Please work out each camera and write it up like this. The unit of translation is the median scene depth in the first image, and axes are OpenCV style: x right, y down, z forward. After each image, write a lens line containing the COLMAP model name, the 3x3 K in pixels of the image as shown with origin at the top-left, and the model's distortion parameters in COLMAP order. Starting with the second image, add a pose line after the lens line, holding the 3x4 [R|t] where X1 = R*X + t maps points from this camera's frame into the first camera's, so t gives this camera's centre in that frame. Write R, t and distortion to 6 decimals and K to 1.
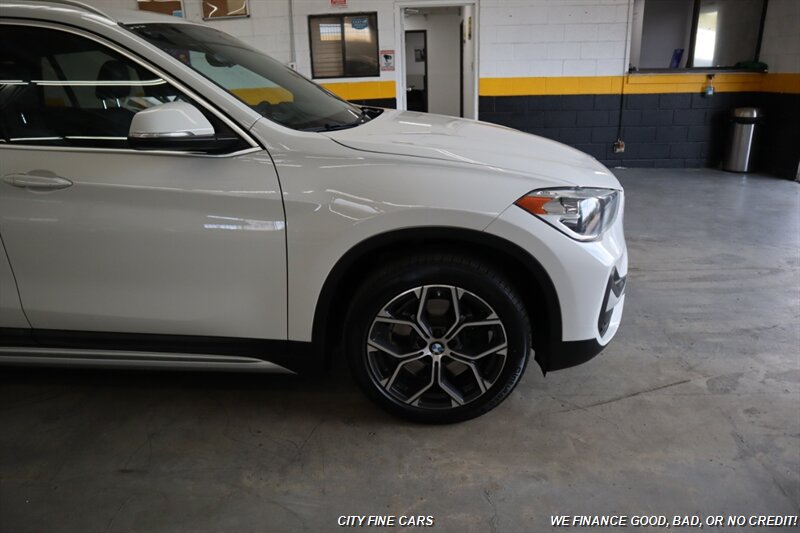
lens RADIAL K [[552.0, 0, 397.2], [0, 552.0, 265.4], [0, 0, 1]] dist [-0.118969, 0.067346]
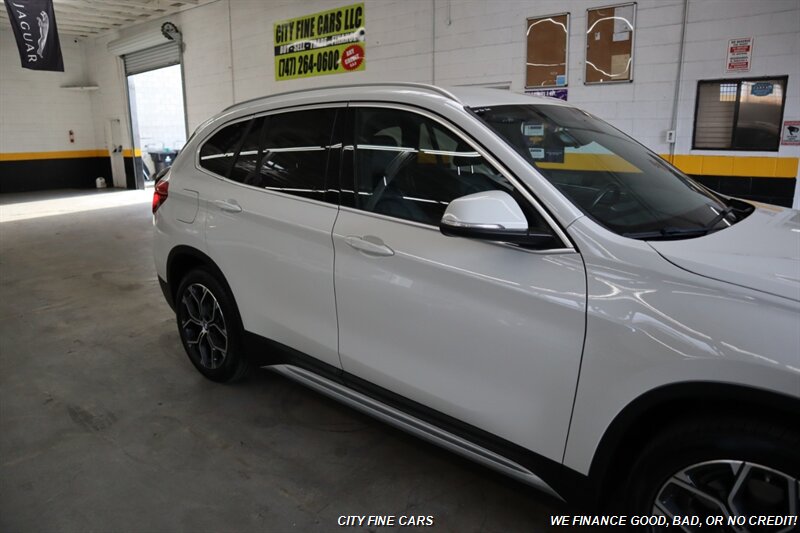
lens RADIAL K [[552.0, 0, 396.6], [0, 552.0, 264.5], [0, 0, 1]] dist [-0.118969, 0.067346]
pose [[0.788026, 0.165647, -0.592939, 0.048448], [-0.220502, 0.975169, -0.020622, -0.095217], [0.574799, 0.146995, 0.804983, 0.097021]]
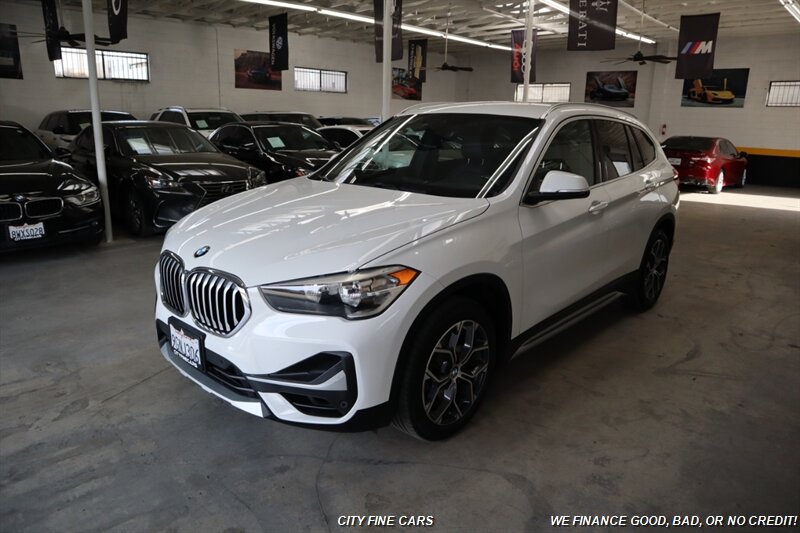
lens RADIAL K [[552.0, 0, 396.3], [0, 552.0, 267.9], [0, 0, 1]] dist [-0.118969, 0.067346]
pose [[-0.647424, 0.210043, -0.732615, 1.032150], [-0.254855, 0.846267, 0.467847, -0.866958], [0.718256, 0.489606, -0.494363, 2.123717]]
